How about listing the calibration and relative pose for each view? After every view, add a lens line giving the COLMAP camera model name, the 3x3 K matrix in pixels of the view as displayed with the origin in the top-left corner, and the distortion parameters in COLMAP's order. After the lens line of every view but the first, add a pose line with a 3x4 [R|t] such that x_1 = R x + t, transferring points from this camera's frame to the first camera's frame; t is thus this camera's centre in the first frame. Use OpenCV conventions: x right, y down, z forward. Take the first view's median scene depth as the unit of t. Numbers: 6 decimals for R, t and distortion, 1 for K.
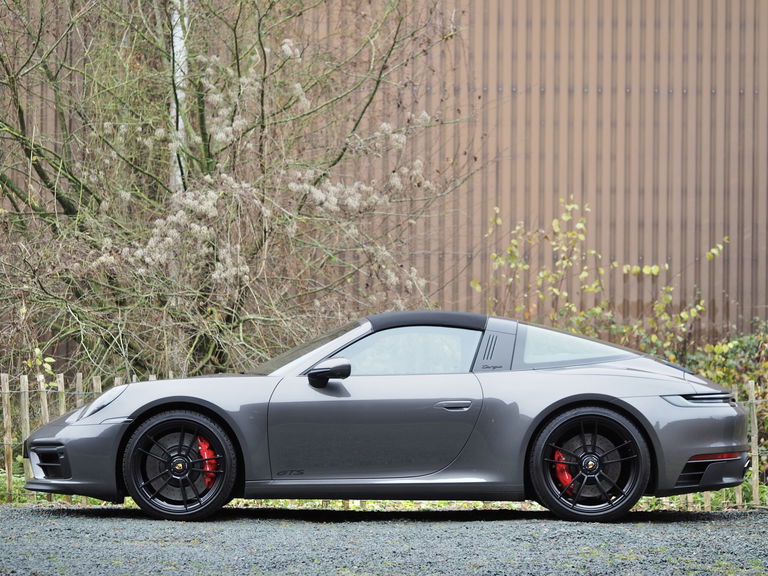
lens RADIAL K [[2580.3, 0, 390.1], [0, 2580.3, 290.4], [0, 0, 1]] dist [-0.019842, 0.000000]
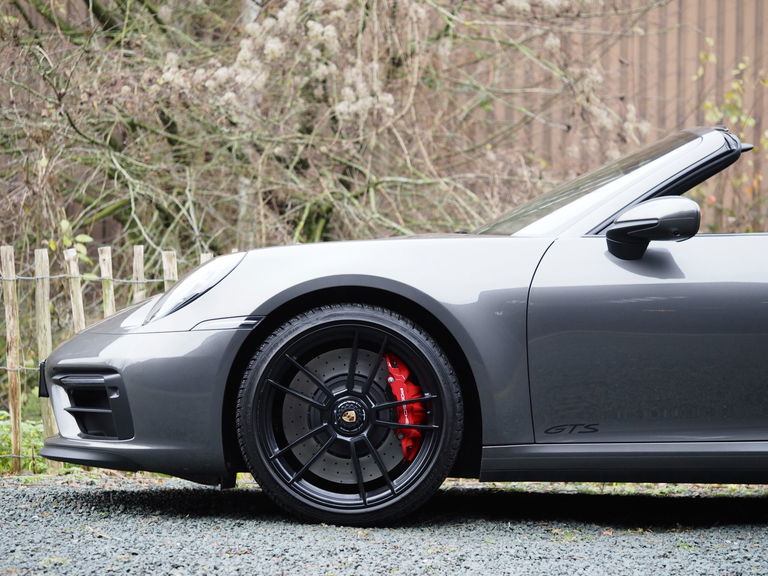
lens RADIAL K [[2660.5, 0, 382.3], [0, 2660.5, 285.9], [0, 0, 1]] dist [-0.067195, 0.000000]
pose [[0.999861, 0.002793, -0.016440, -0.061736], [-0.002329, 0.999600, 0.028188, 0.026295], [0.016512, -0.028146, 0.999467, 0.448567]]
